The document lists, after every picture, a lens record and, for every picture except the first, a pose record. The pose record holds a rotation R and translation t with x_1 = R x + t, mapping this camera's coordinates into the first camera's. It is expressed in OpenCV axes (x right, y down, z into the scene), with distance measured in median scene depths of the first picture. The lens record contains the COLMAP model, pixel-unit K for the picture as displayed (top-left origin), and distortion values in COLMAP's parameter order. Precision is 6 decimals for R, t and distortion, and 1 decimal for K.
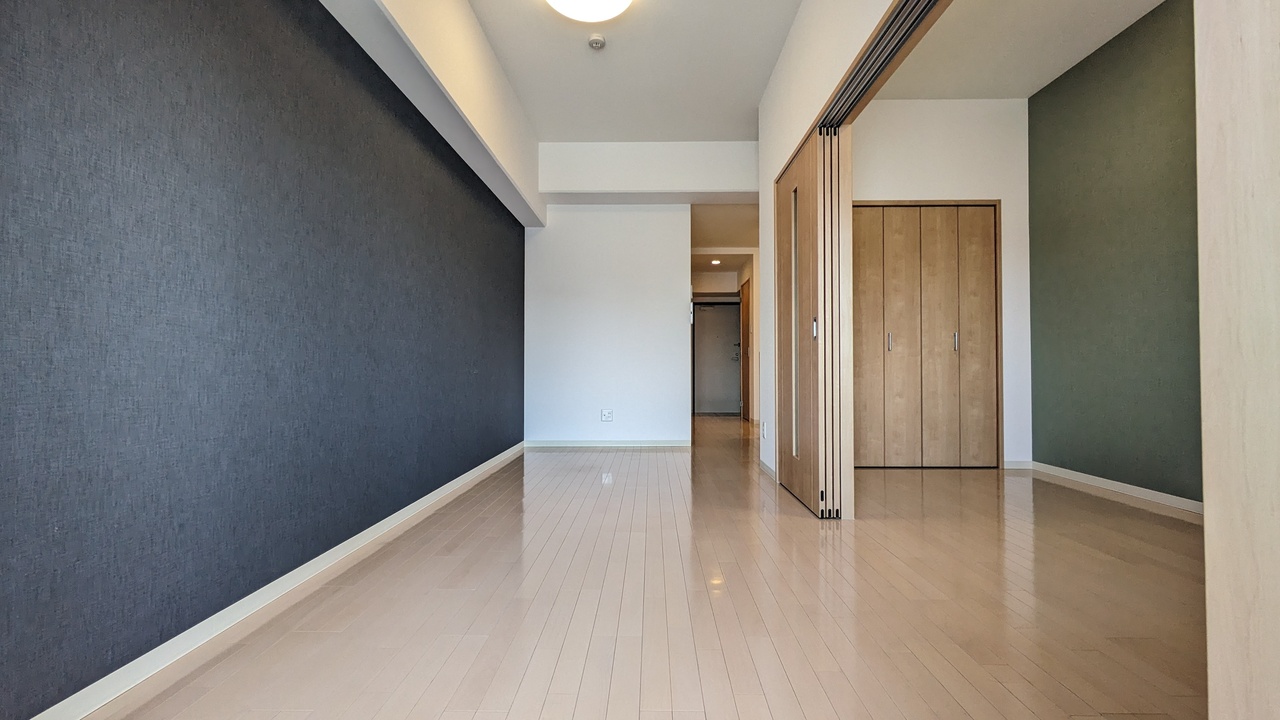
lens RADIAL K [[501.0, 0, 644.9], [0, 501.0, 360.5], [0, 0, 1]] dist [0.000272, 0.000540]
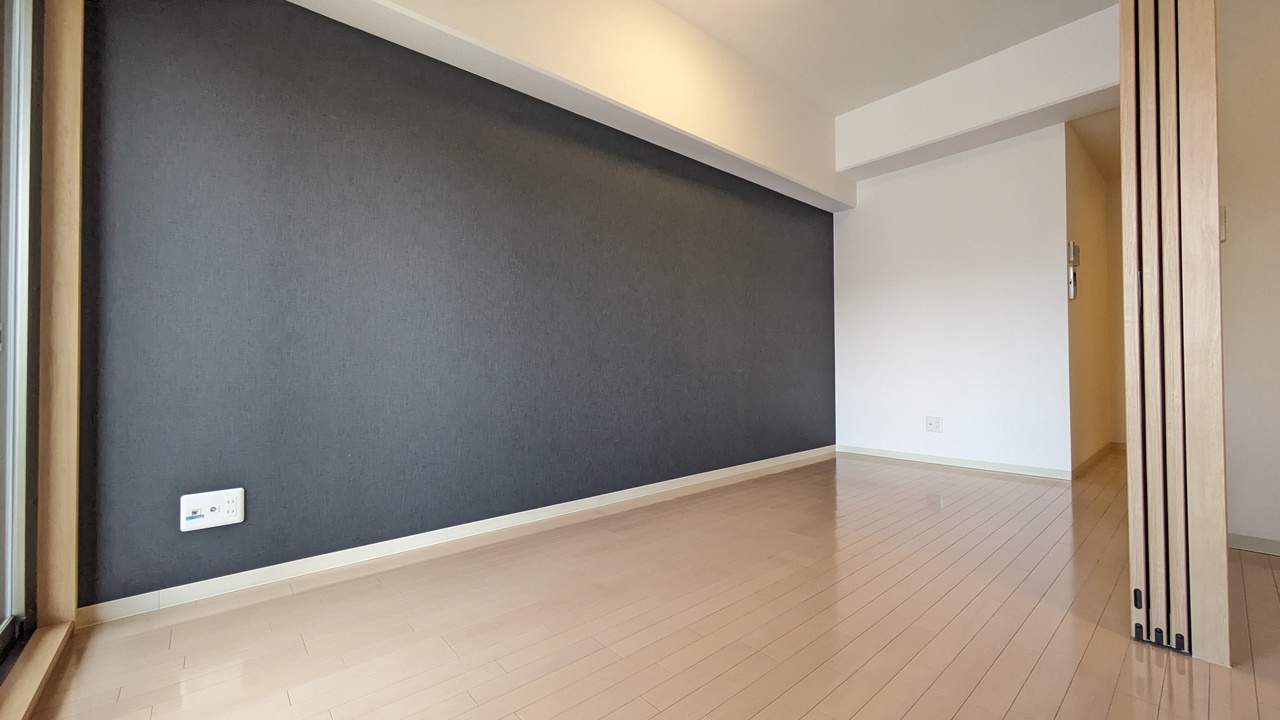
lens RADIAL K [[501.0, 0, 644.9], [0, 501.0, 360.5], [0, 0, 1]] dist [0.000272, 0.000540]
pose [[0.668225, -0.014239, -0.743823, 0.268489], [0.018473, 0.999826, -0.002544, 0.000999], [0.743730, -0.012041, 0.668372, 0.157348]]
